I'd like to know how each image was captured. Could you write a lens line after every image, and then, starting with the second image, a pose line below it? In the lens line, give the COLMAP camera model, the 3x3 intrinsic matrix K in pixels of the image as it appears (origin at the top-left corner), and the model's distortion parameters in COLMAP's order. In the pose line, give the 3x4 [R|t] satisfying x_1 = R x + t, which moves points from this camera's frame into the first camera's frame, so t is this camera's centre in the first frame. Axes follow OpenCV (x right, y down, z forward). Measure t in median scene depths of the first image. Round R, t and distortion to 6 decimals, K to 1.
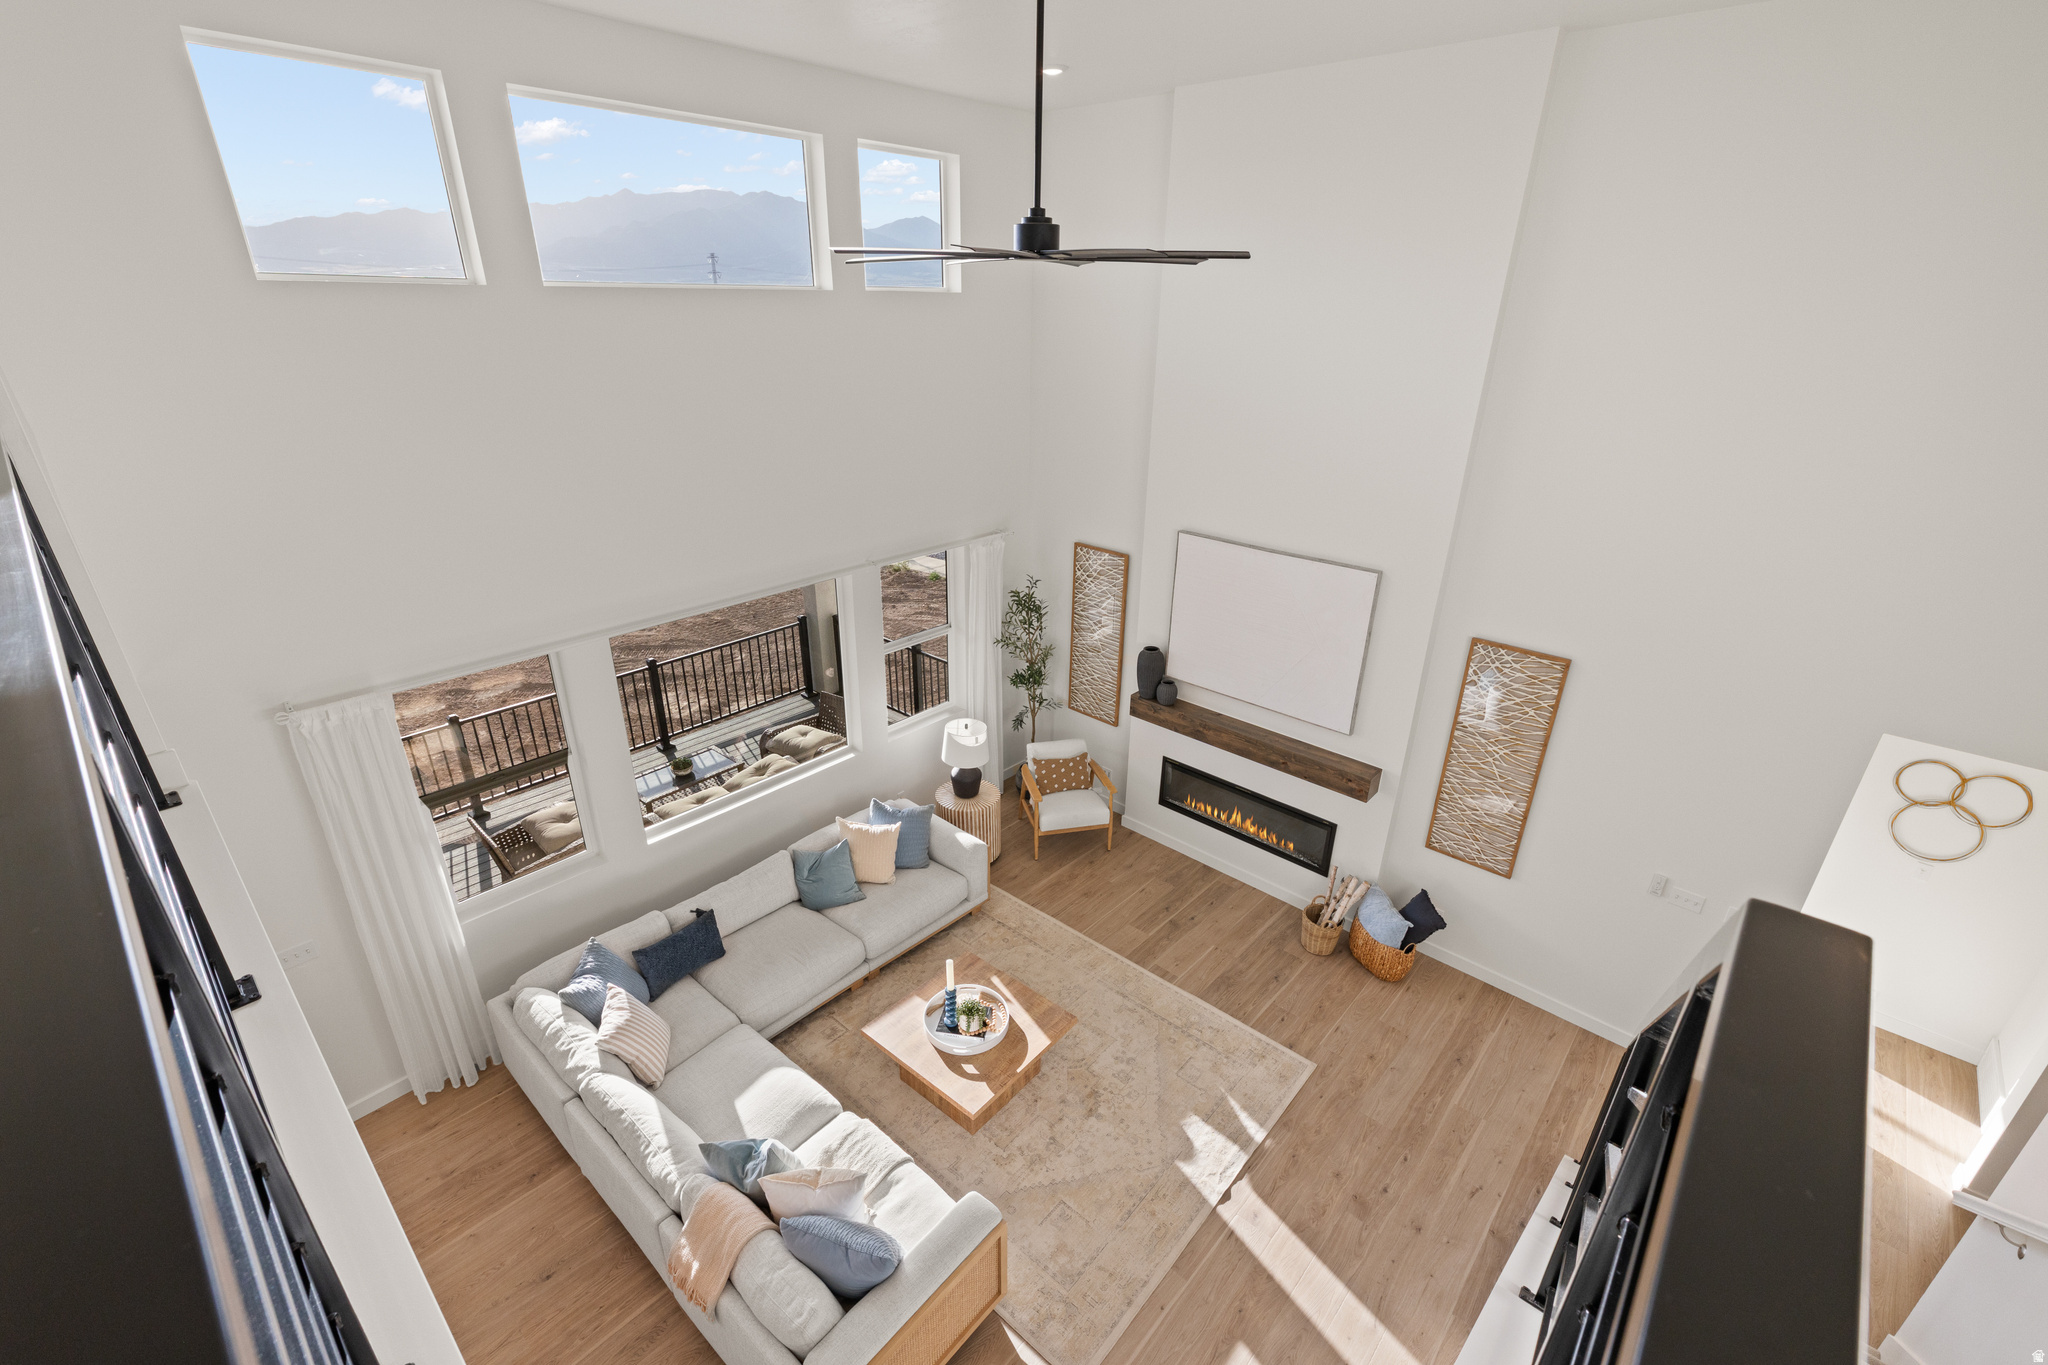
lens RADIAL K [[895.1, 0, 1023.9], [0, 895.1, 676.4], [0, 0, 1]] dist [-0.000397, 0.002921]
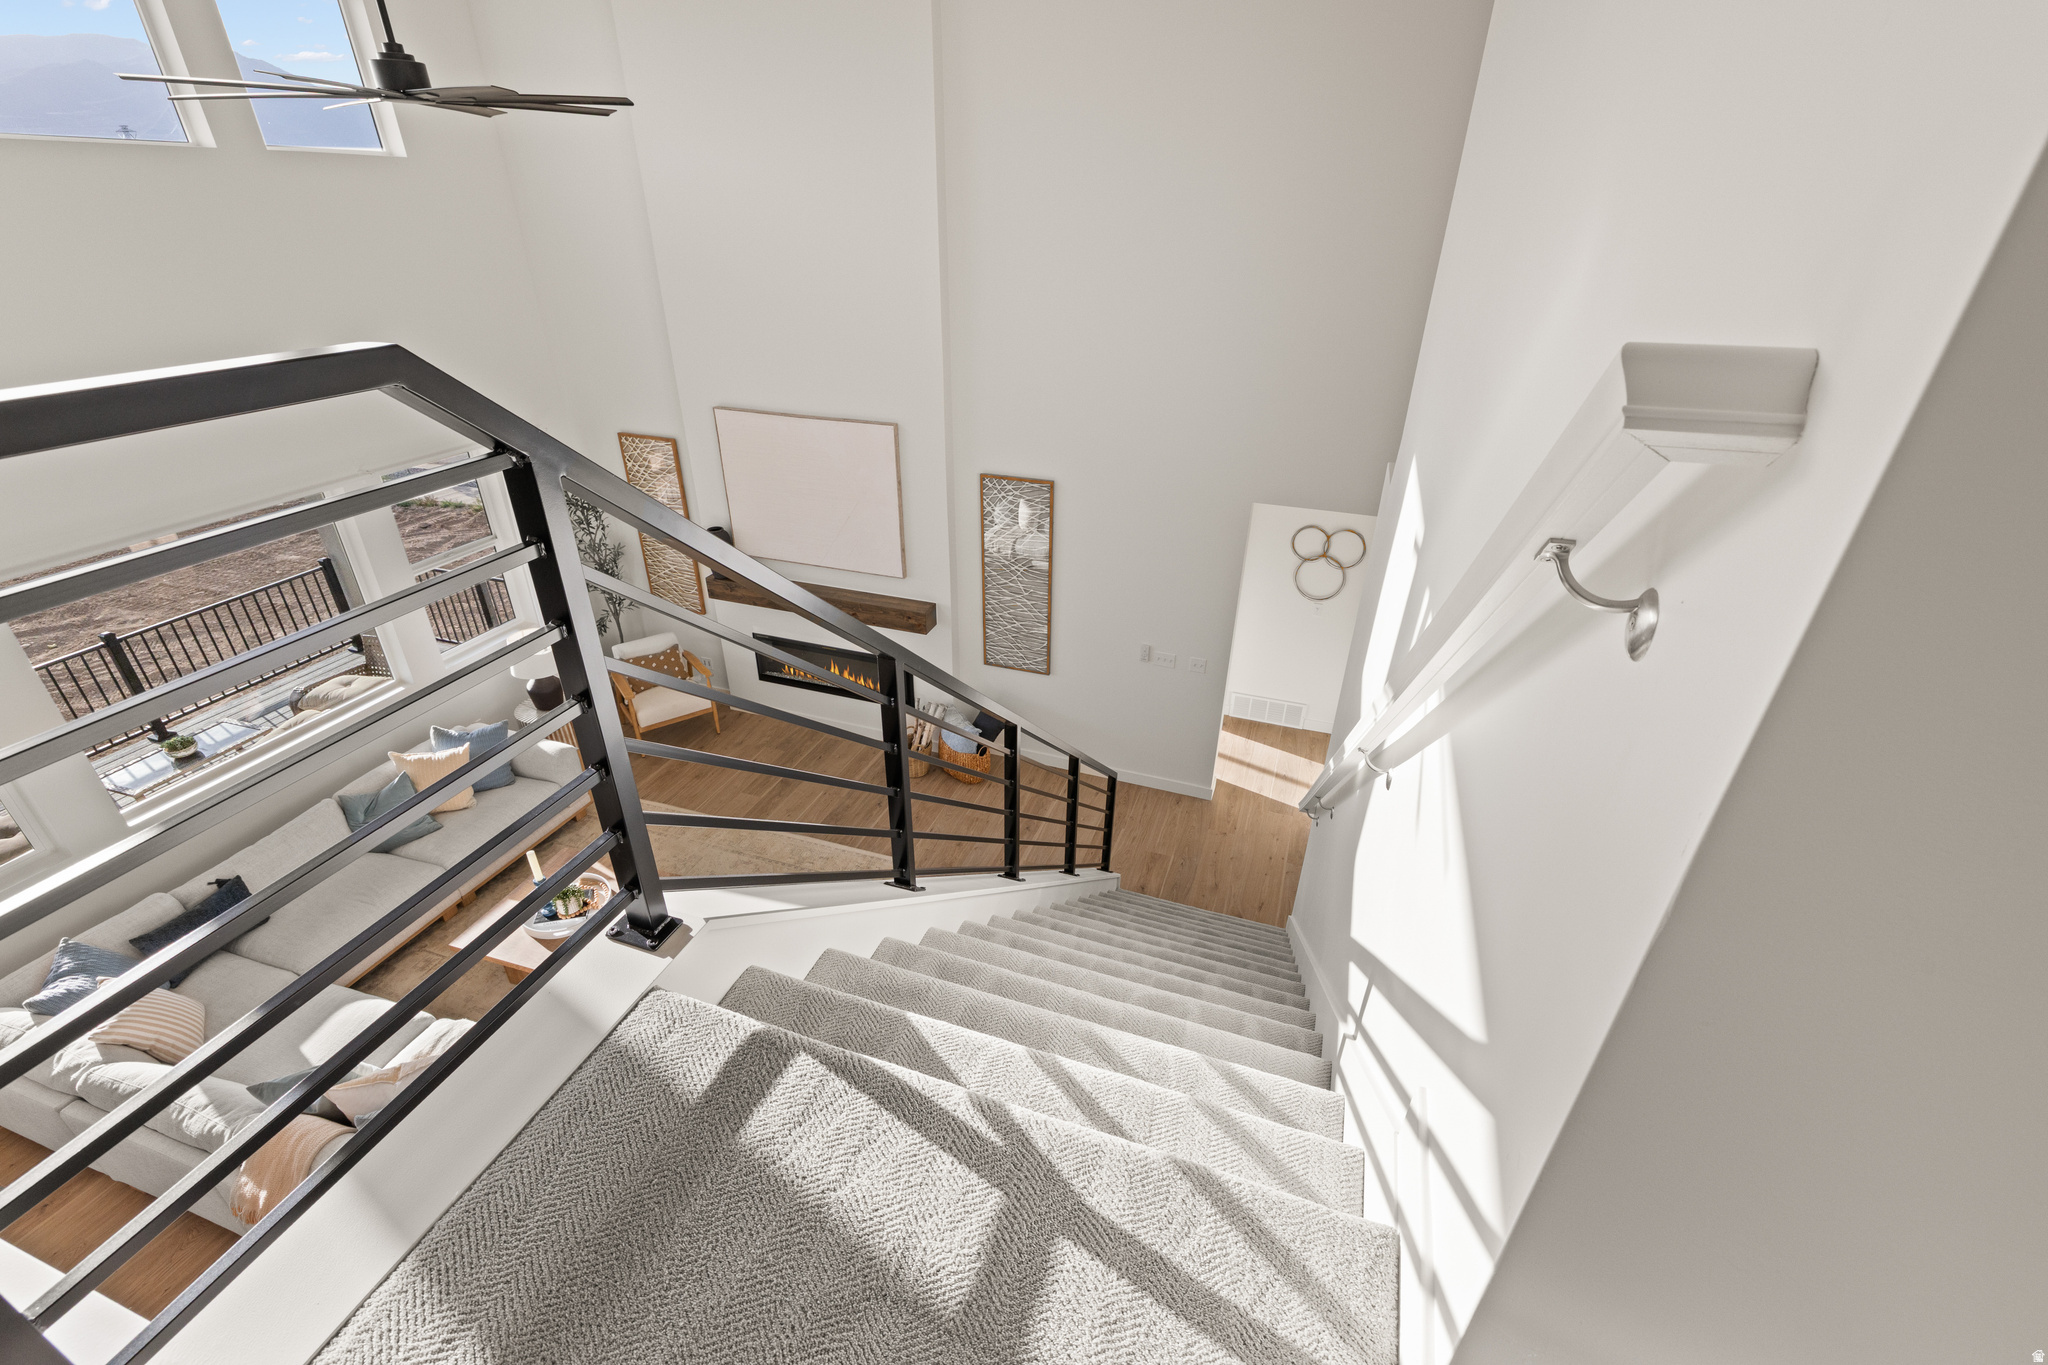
lens RADIAL K [[895.1, 0, 1034.5], [0, 895.1, 679.7], [0, 0, 1]] dist [-0.000397, 0.002921]
pose [[0.919356, -0.191186, 0.343849, 0.107334], [0.155802, 0.979457, 0.128024, 0.072998], [-0.361262, -0.064127, 0.930257, -0.104857]]
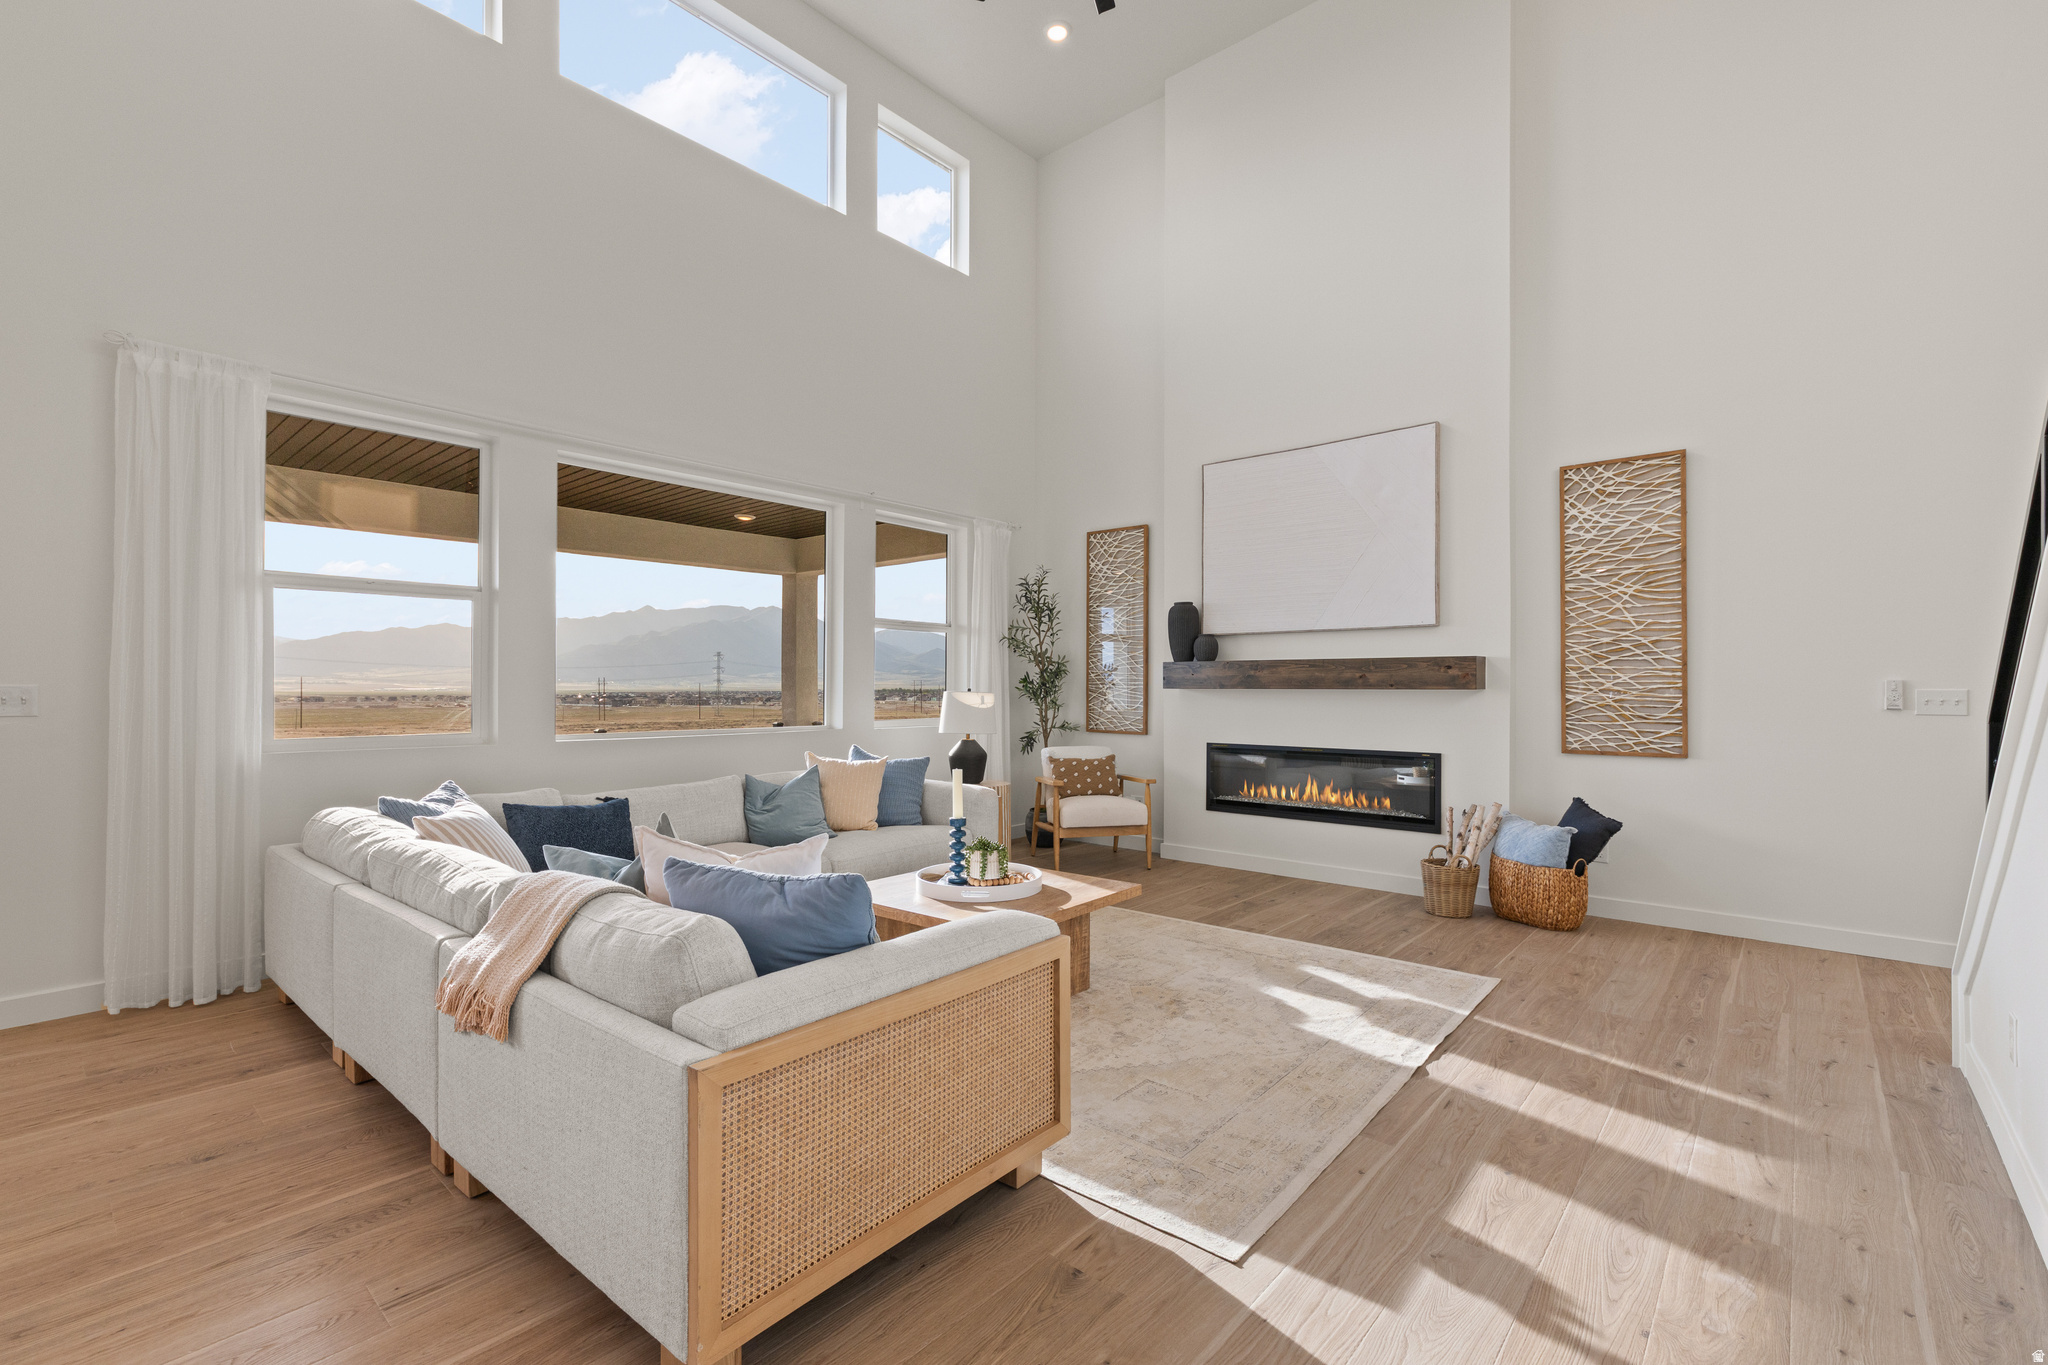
lens RADIAL K [[895.1, 0, 1022.6], [0, 895.1, 683.0], [0, 0, 1]] dist [-0.000397, 0.002921]
pose [[0.999717, -0.008857, 0.022084, -0.039021], [0.017157, 0.911407, -0.411148, 0.454793], [-0.016486, 0.411410, 0.911301, 0.275715]]
